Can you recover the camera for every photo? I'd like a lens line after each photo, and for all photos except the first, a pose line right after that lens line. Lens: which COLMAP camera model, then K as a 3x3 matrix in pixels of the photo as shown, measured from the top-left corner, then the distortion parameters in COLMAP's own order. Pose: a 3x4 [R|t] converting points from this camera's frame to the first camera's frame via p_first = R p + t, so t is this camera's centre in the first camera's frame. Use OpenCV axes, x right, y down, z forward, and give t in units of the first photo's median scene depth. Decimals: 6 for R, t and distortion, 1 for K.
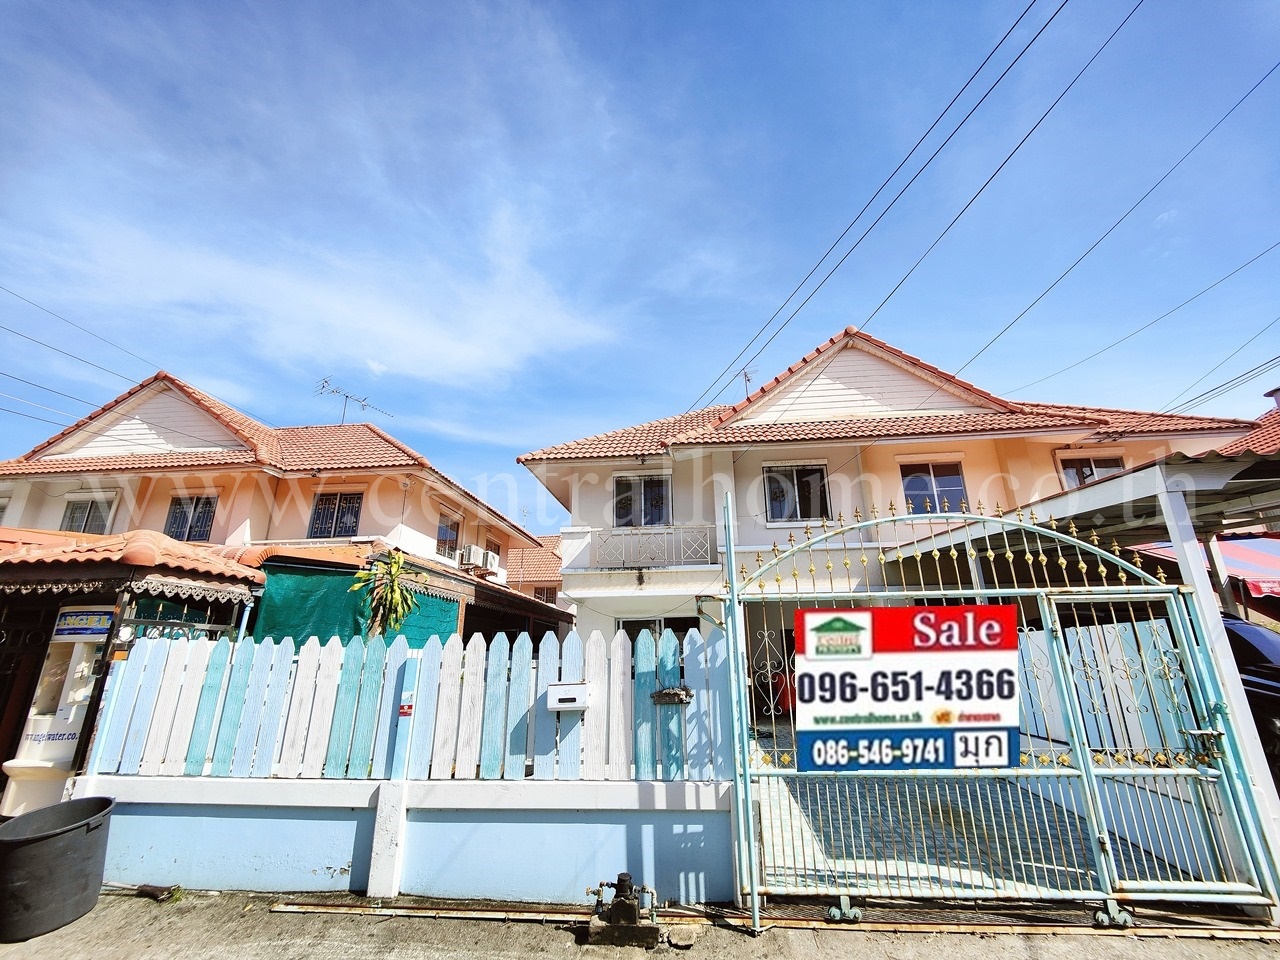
lens RADIAL K [[543.7, 0, 635.7], [0, 543.7, 477.3], [0, 0, 1]] dist [-0.003444, -0.001280]
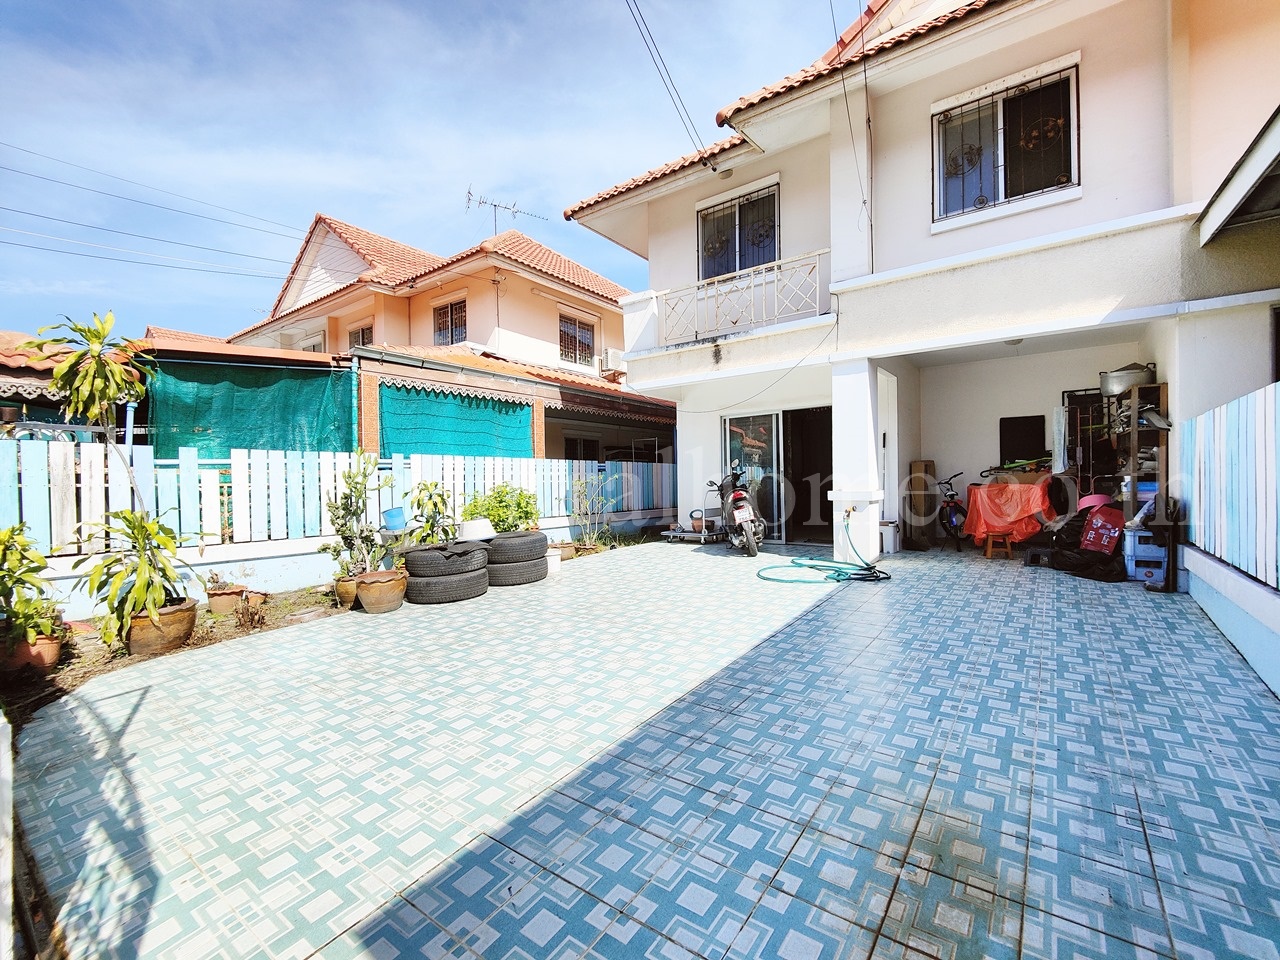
lens RADIAL K [[543.7, 0, 641.0], [0, 543.7, 482.4], [0, 0, 1]] dist [-0.003444, -0.001280]
pose [[0.860392, 0.007862, -0.509572, 0.266583], [0.158538, 0.946140, 0.282285, 0.126424], [0.484345, -0.323662, 0.812805, 0.335293]]
